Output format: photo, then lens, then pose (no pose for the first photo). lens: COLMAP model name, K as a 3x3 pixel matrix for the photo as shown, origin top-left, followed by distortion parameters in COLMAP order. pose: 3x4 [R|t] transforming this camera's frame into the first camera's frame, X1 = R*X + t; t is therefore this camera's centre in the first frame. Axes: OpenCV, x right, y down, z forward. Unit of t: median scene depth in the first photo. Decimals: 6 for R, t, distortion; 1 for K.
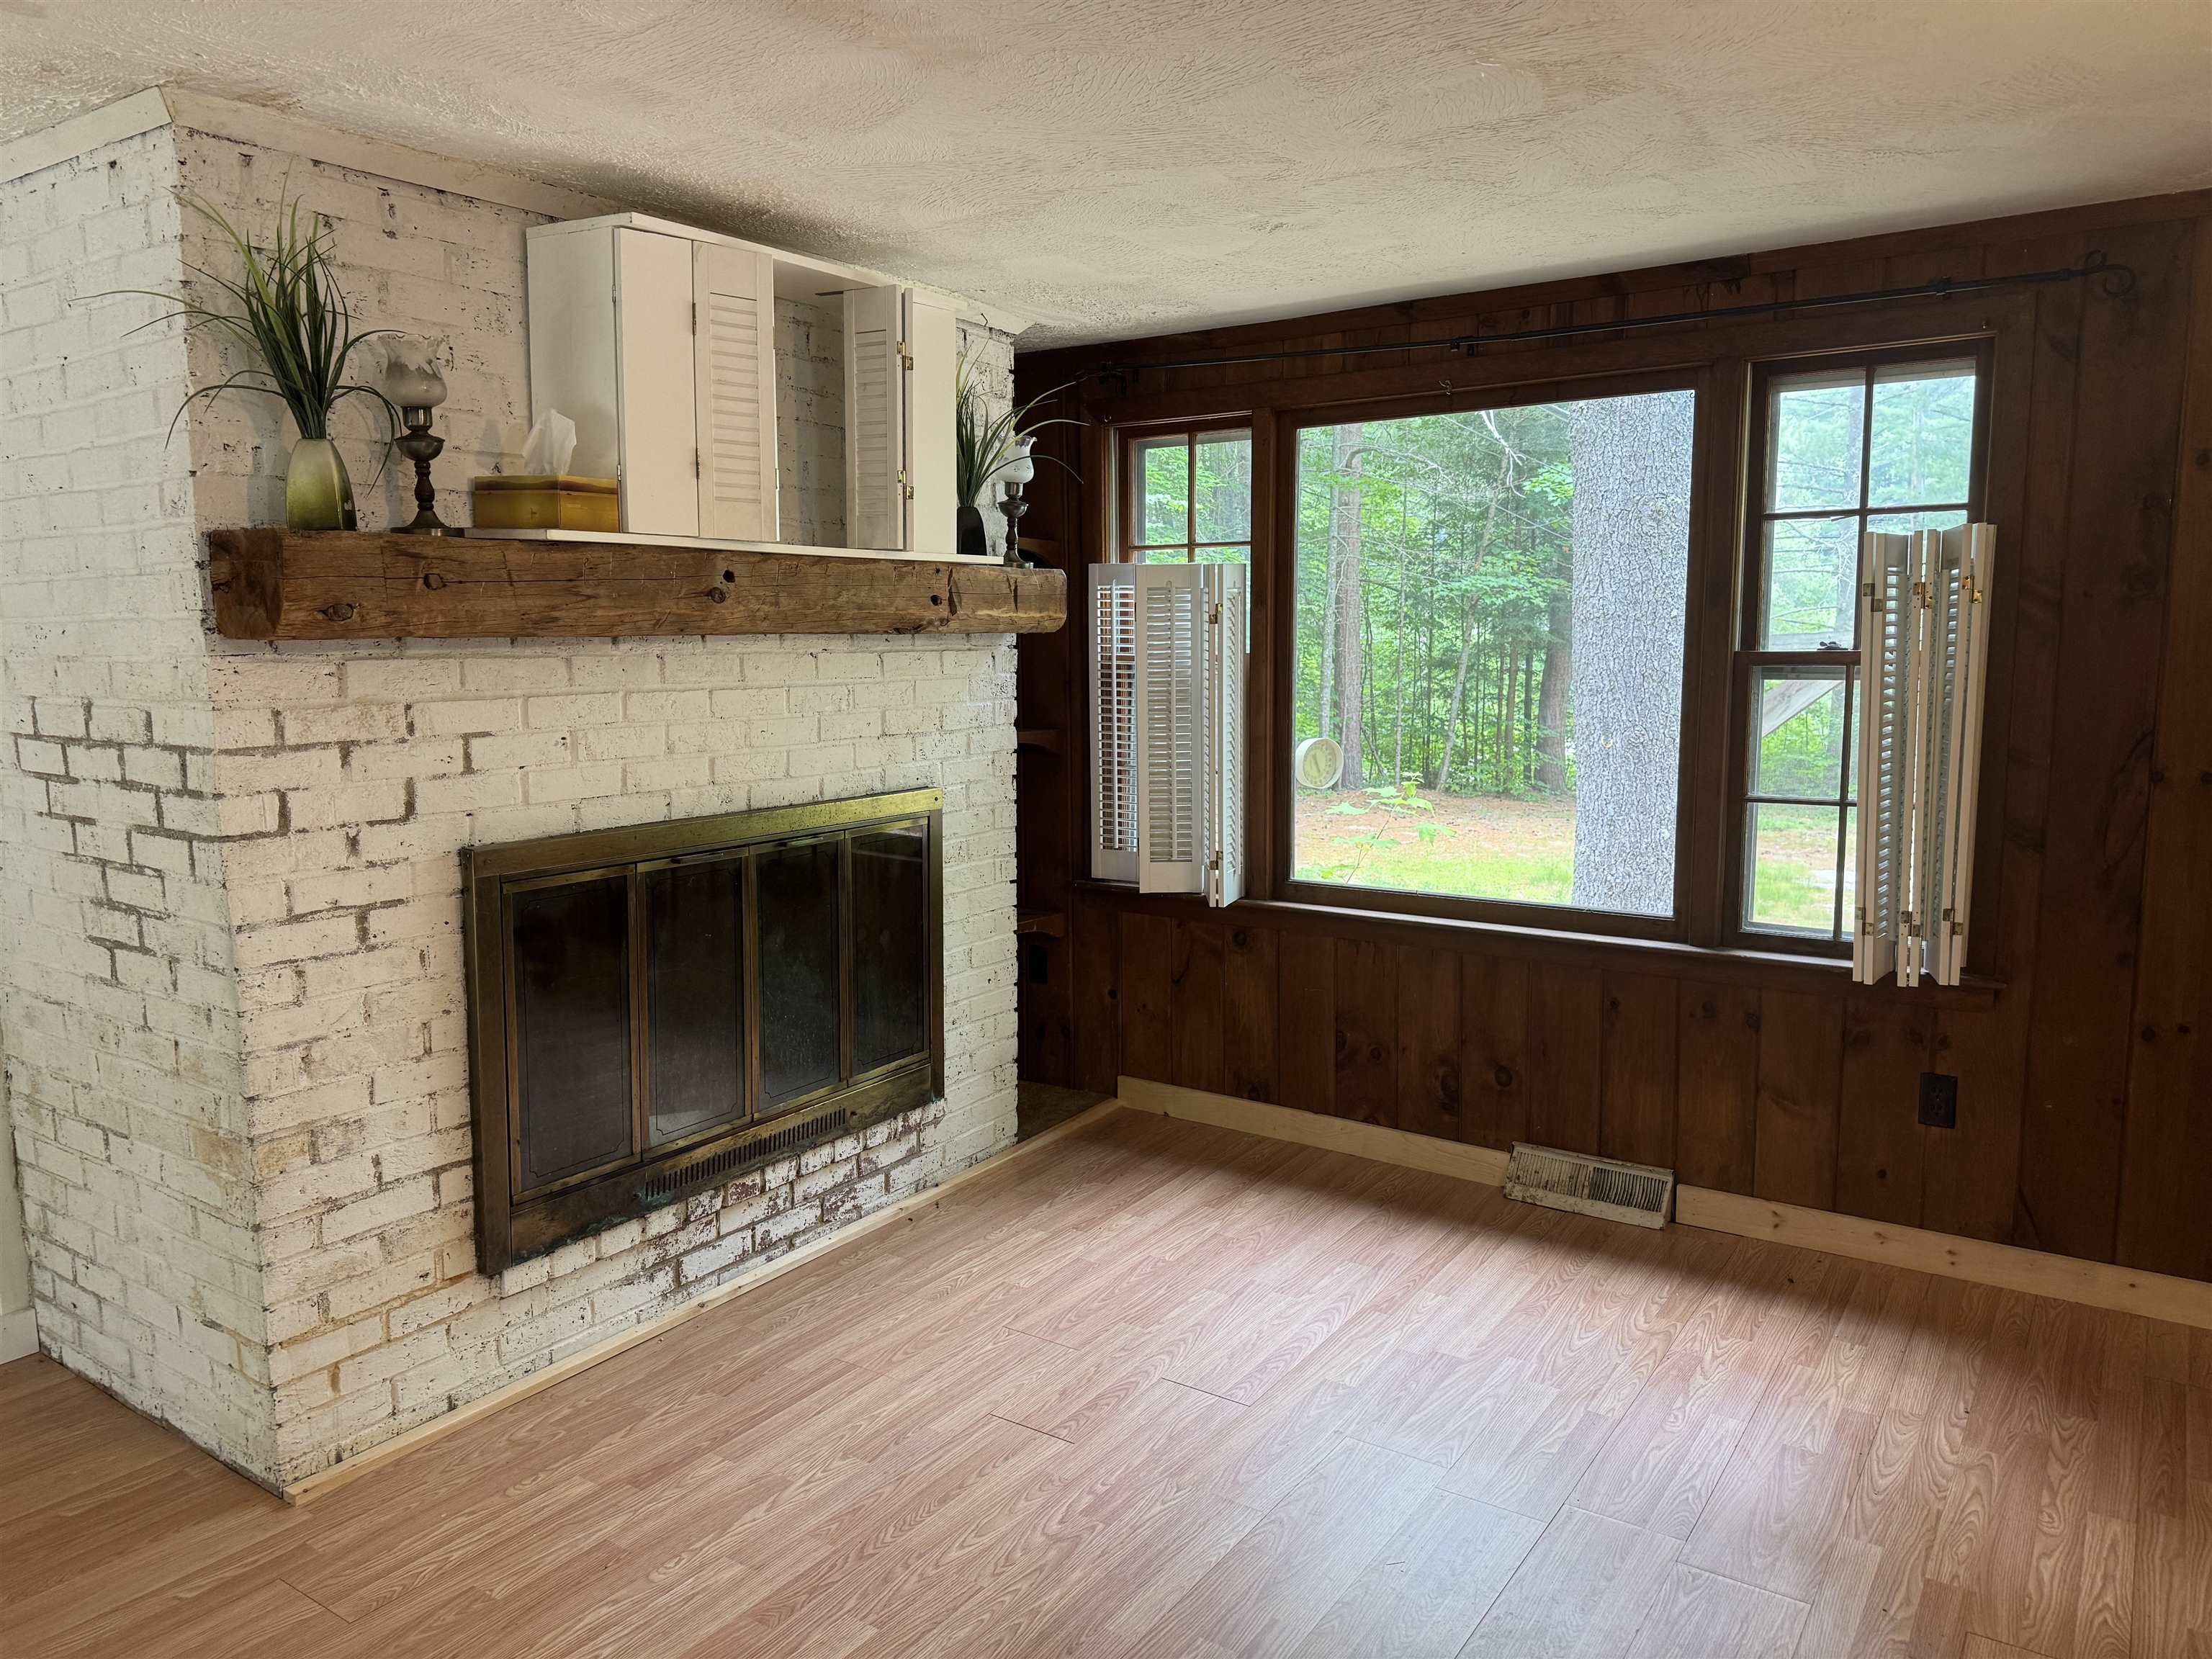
lens RADIAL K [[1547.1, 0, 1106.0], [0, 1547.1, 829.5], [0, 0, 1]] dist [0.004471, -0.007309]
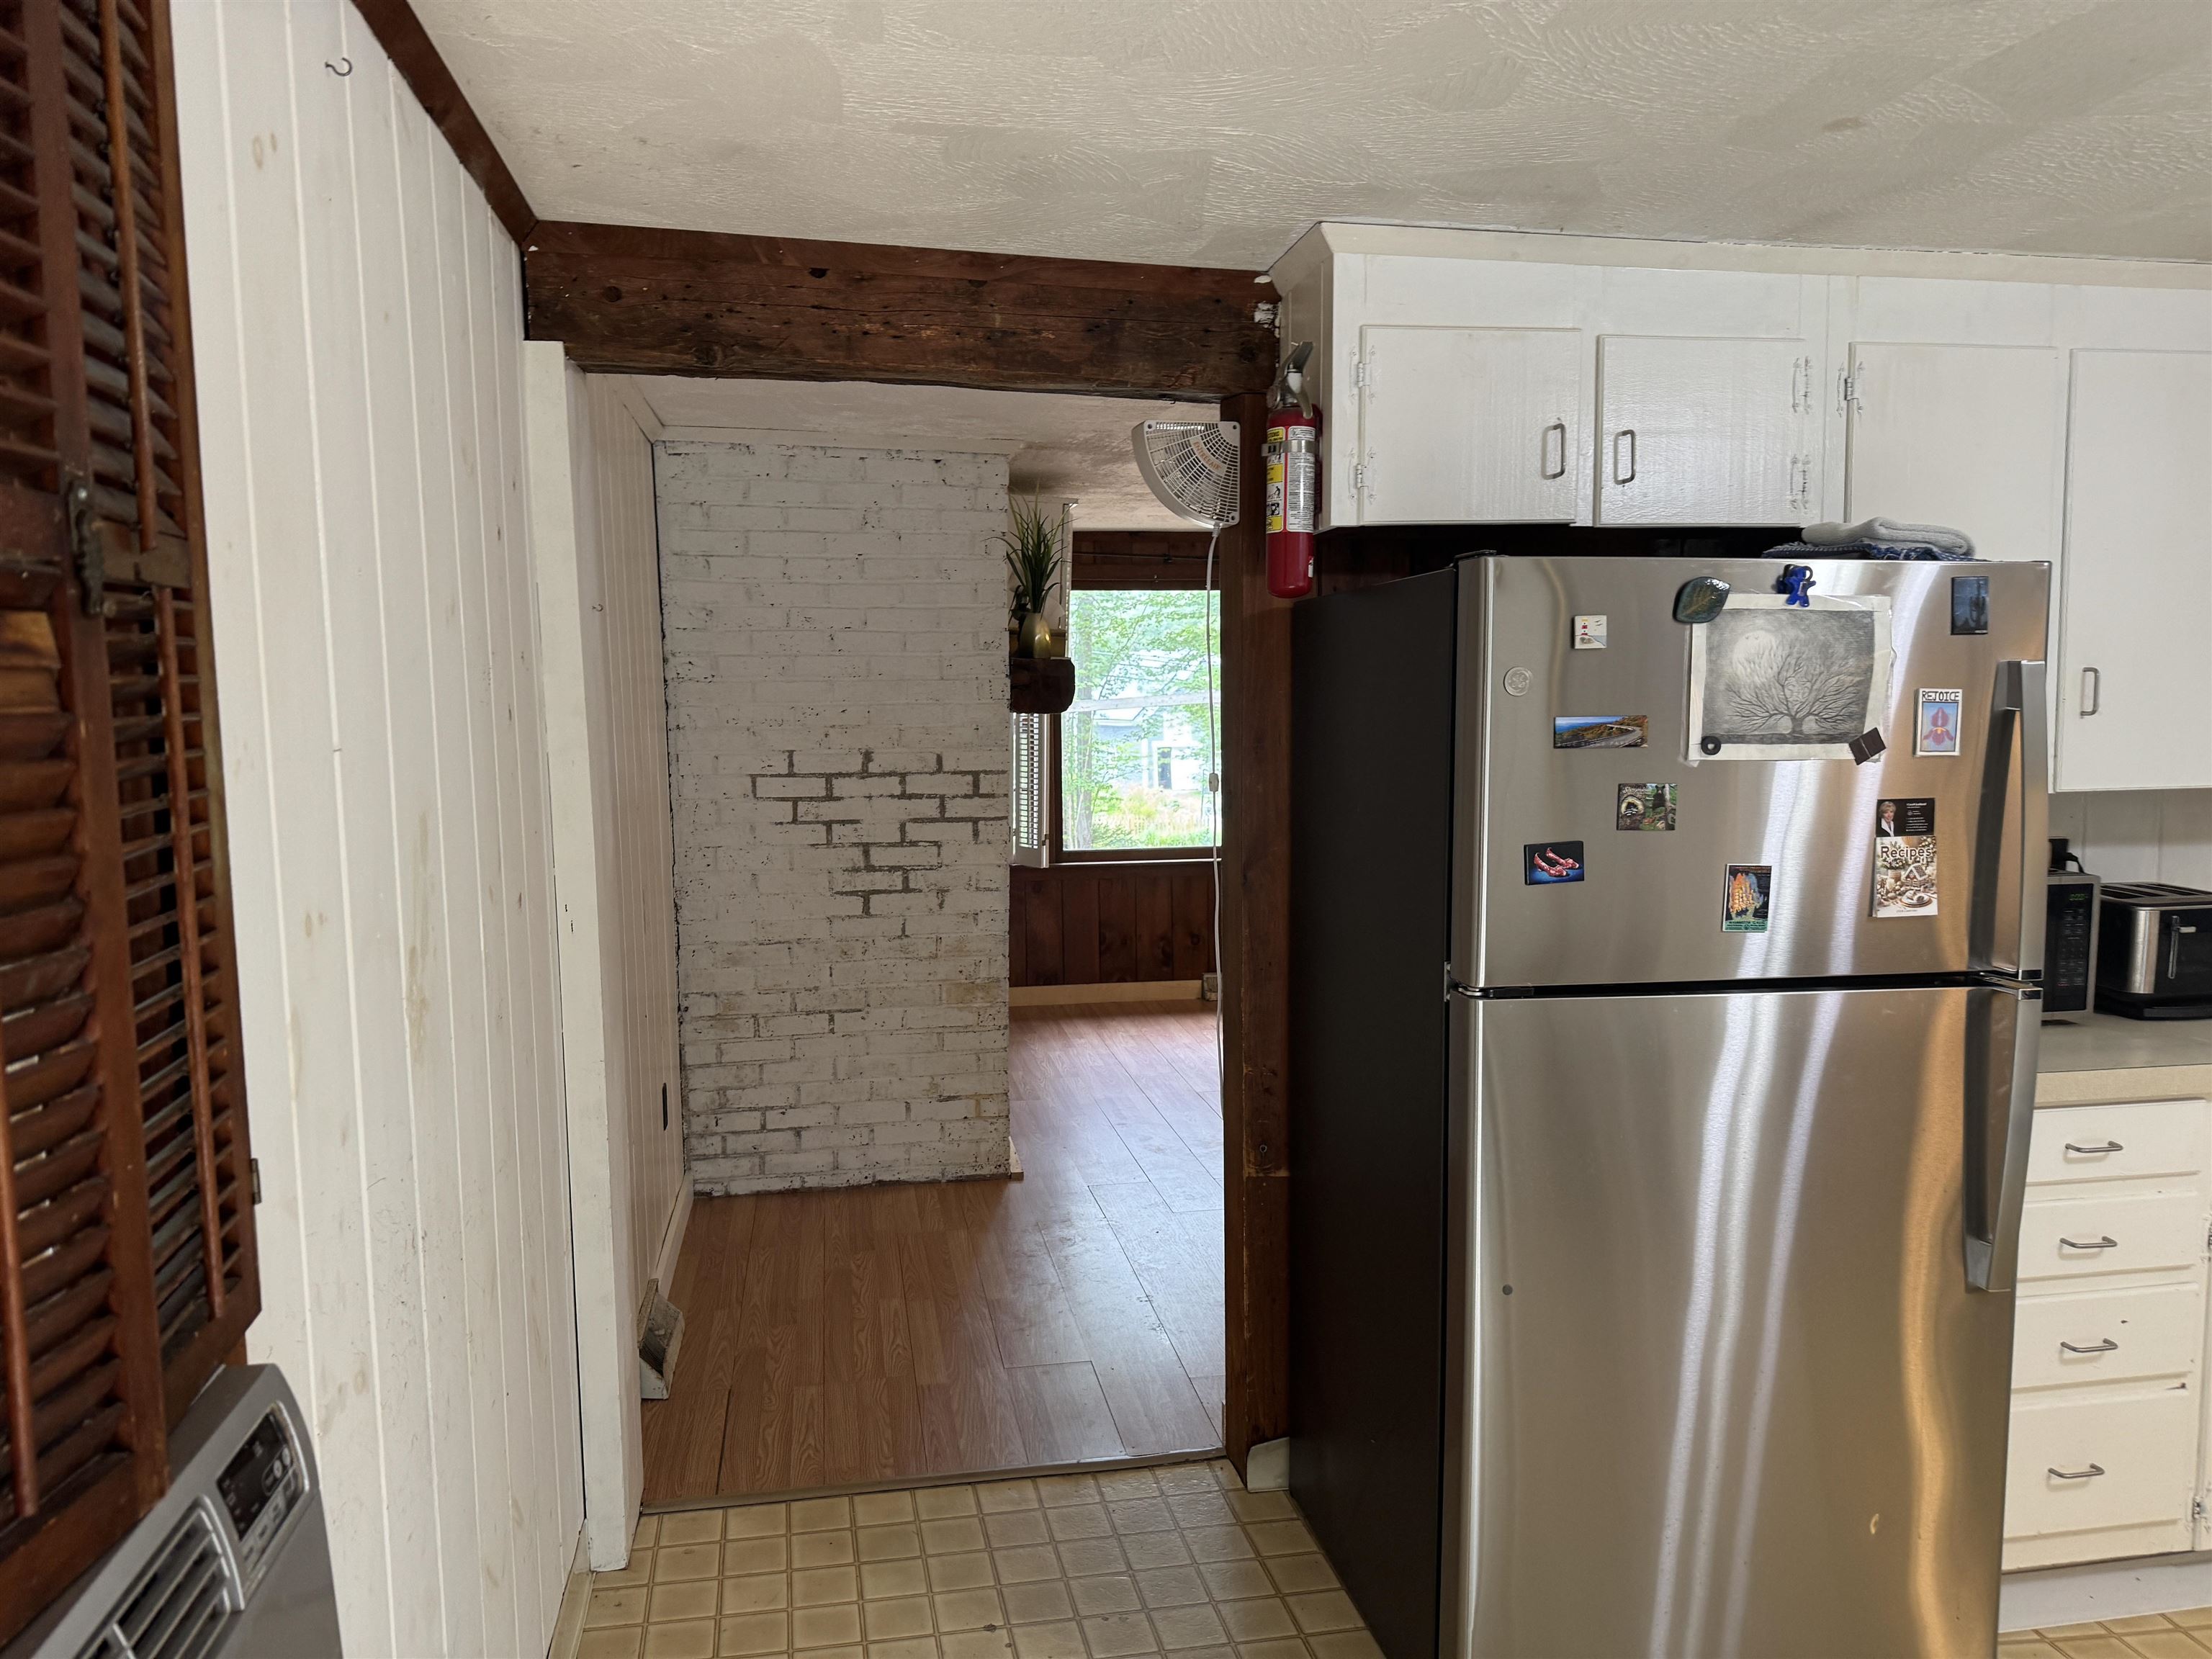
lens RADIAL K [[1547.1, 0, 1106.0], [0, 1547.1, 829.5], [0, 0, 1]] dist [0.004471, -0.007309]
pose [[0.710945, -0.063823, 0.700346, -1.011710], [0.097840, 0.995165, -0.008630, 0.027648], [-0.696409, 0.074657, 0.713752, -0.250805]]
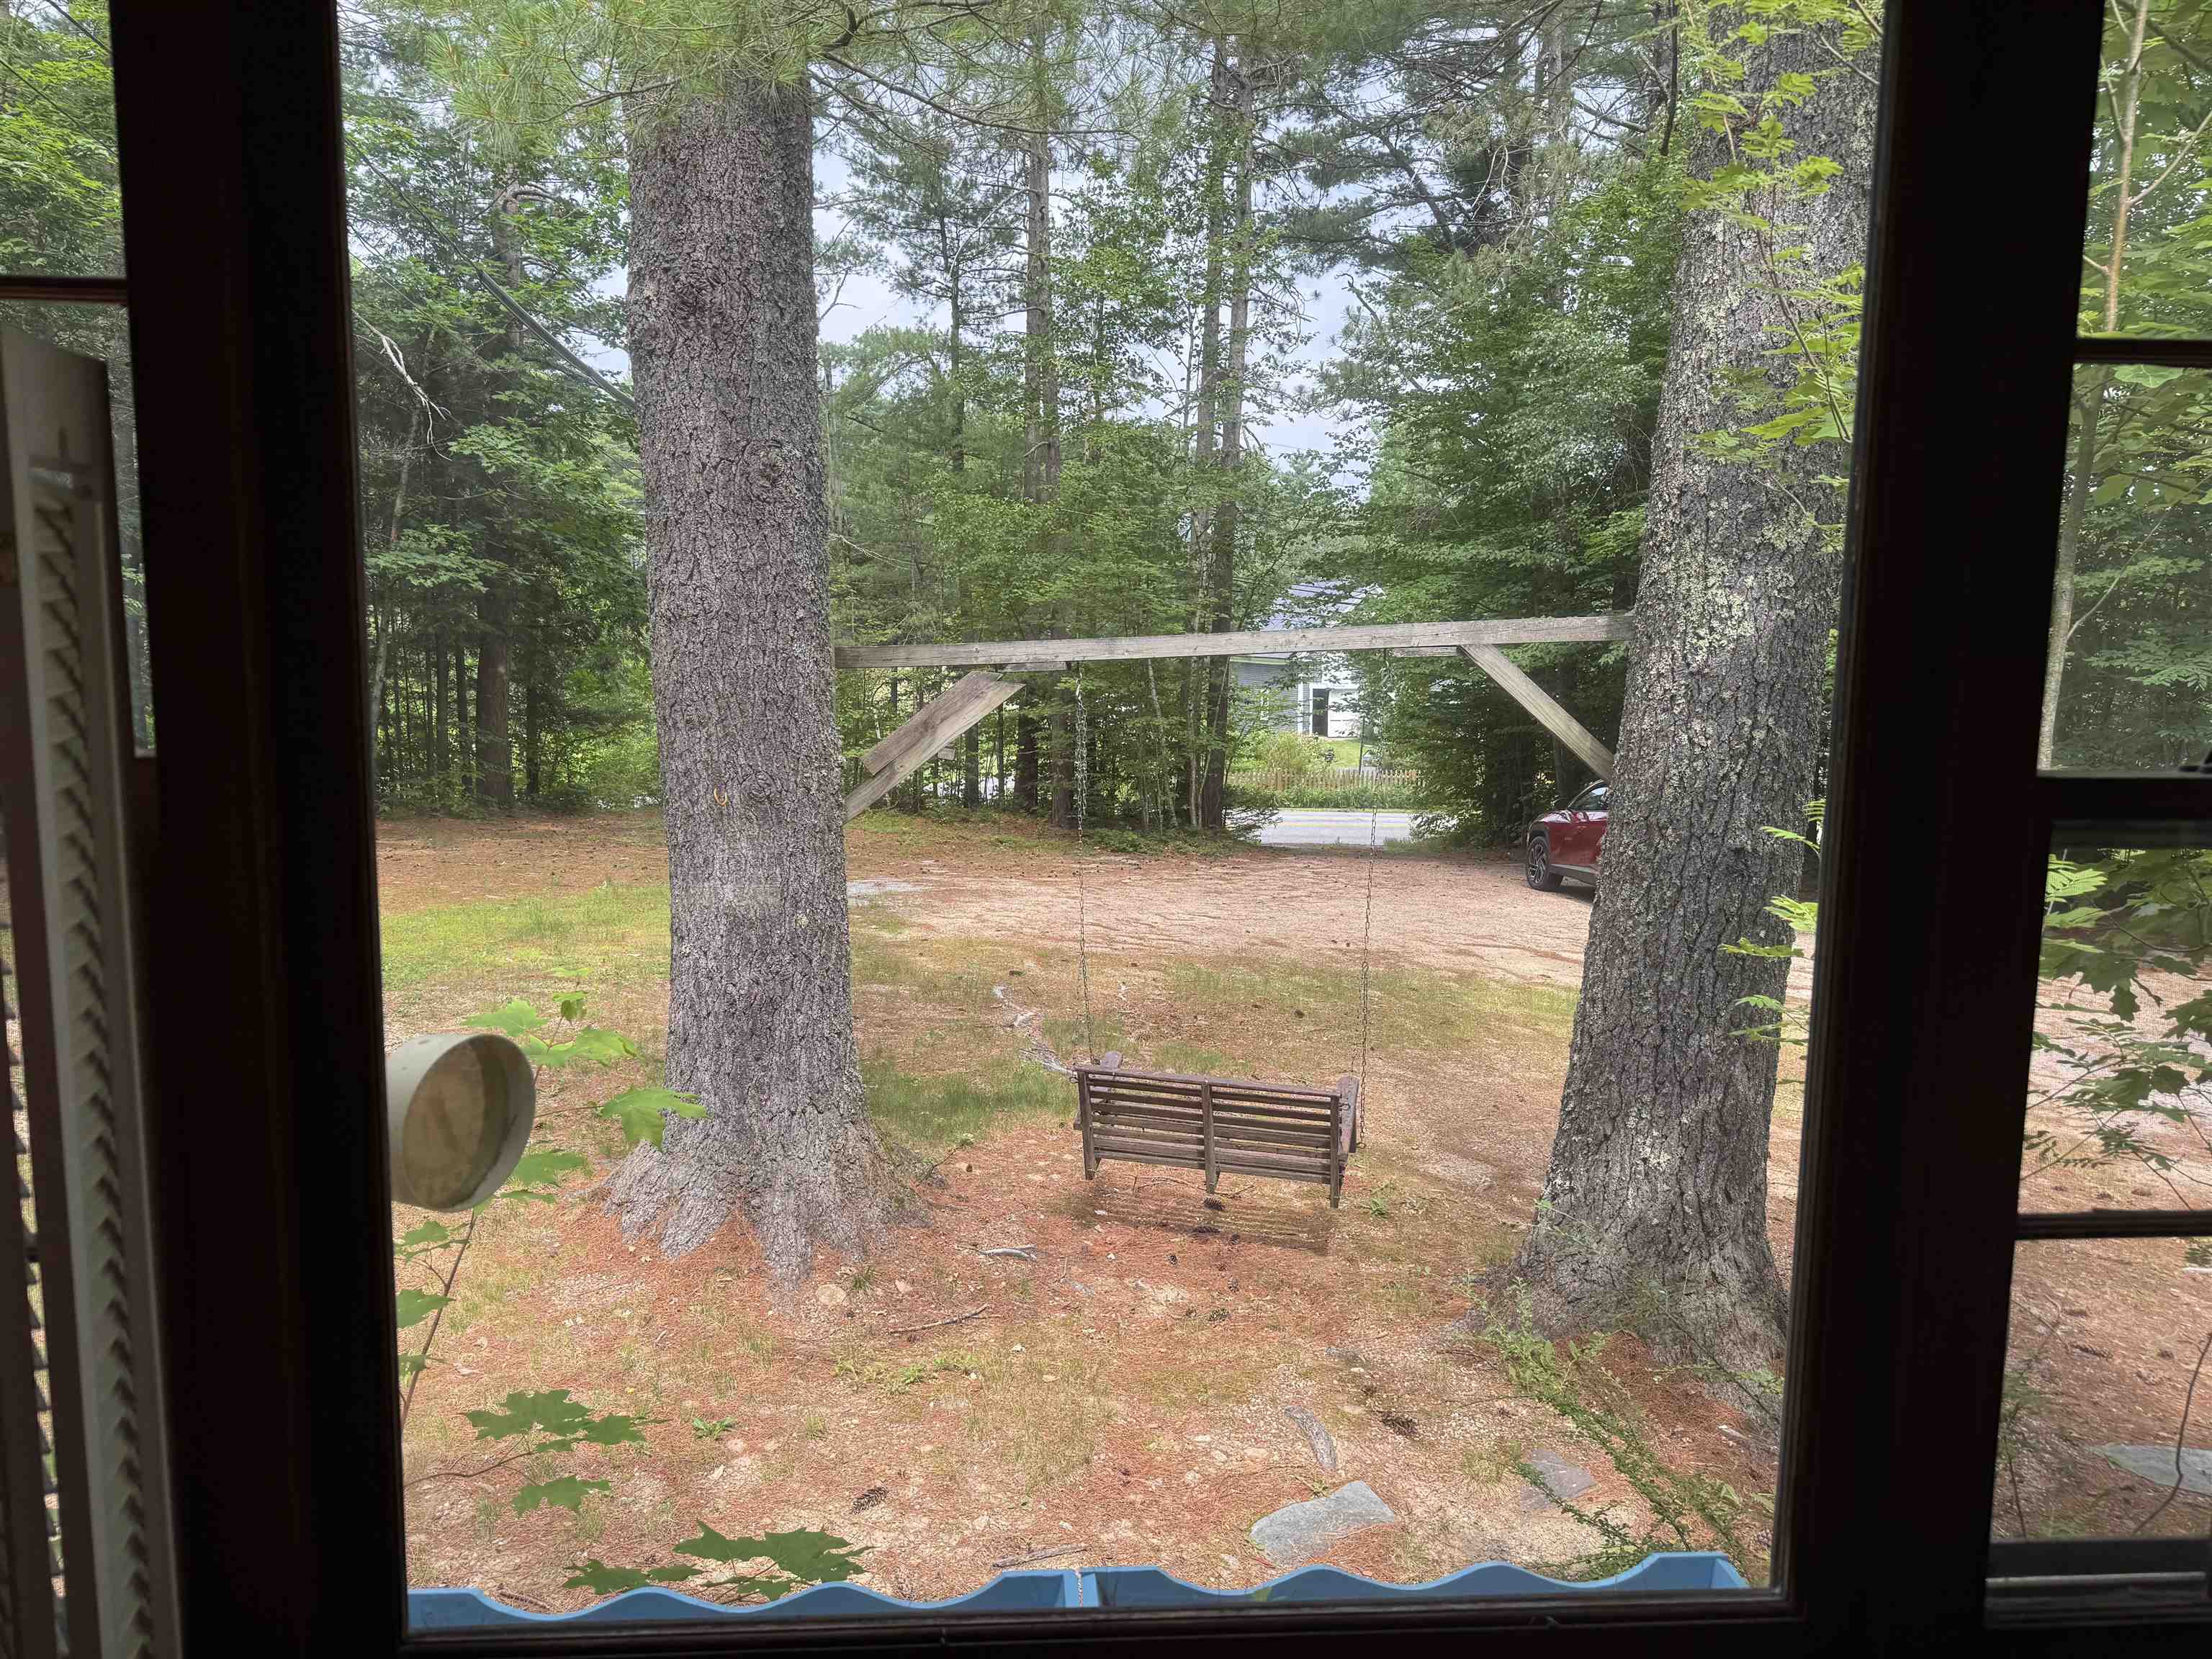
lens RADIAL K [[1547.1, 0, 1106.0], [0, 1547.1, 829.5], [0, 0, 1]] dist [0.004471, -0.007309]
pose [[0.778054, -0.063371, 0.624992, 0.059096], [0.058842, 0.997877, 0.027927, -0.103471], [-0.625435, 0.015047, 0.780131, 0.740691]]
